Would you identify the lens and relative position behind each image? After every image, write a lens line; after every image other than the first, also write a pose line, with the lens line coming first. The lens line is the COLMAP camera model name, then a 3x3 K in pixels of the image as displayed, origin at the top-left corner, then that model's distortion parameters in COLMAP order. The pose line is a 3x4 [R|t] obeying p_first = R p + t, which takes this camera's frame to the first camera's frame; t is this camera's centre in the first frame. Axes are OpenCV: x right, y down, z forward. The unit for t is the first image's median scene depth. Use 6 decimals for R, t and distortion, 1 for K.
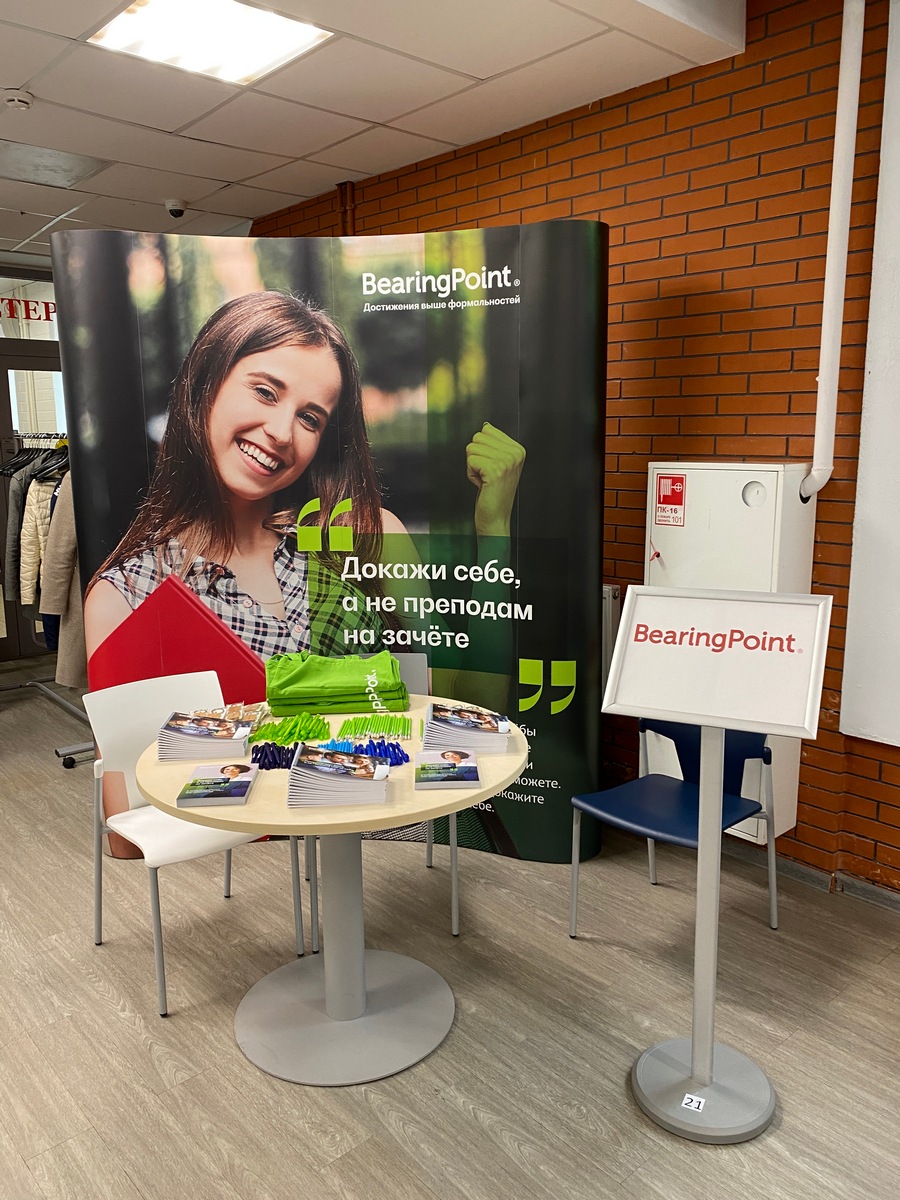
lens RADIAL K [[921.7, 0, 445.8], [0, 921.7, 606.3], [0, 0, 1]] dist [-0.006398, -0.003332]
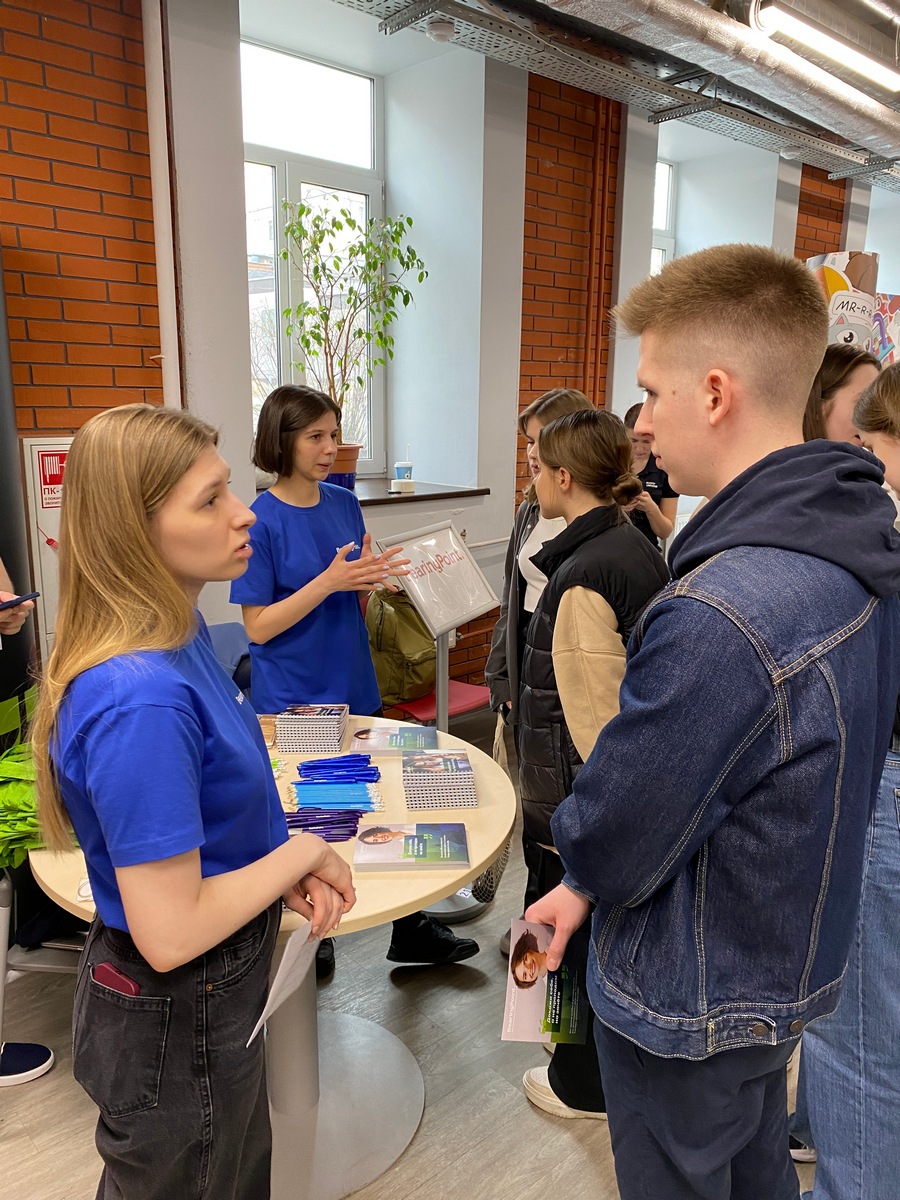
lens RADIAL K [[921.7, 0, 445.6], [0, 921.7, 594.7], [0, 0, 1]] dist [-0.006398, -0.003332]
pose [[0.003189, -0.197588, 0.980280, -0.658670], [0.173250, 0.965570, 0.194060, -0.115321], [-0.984873, 0.169215, 0.037312, 0.611143]]
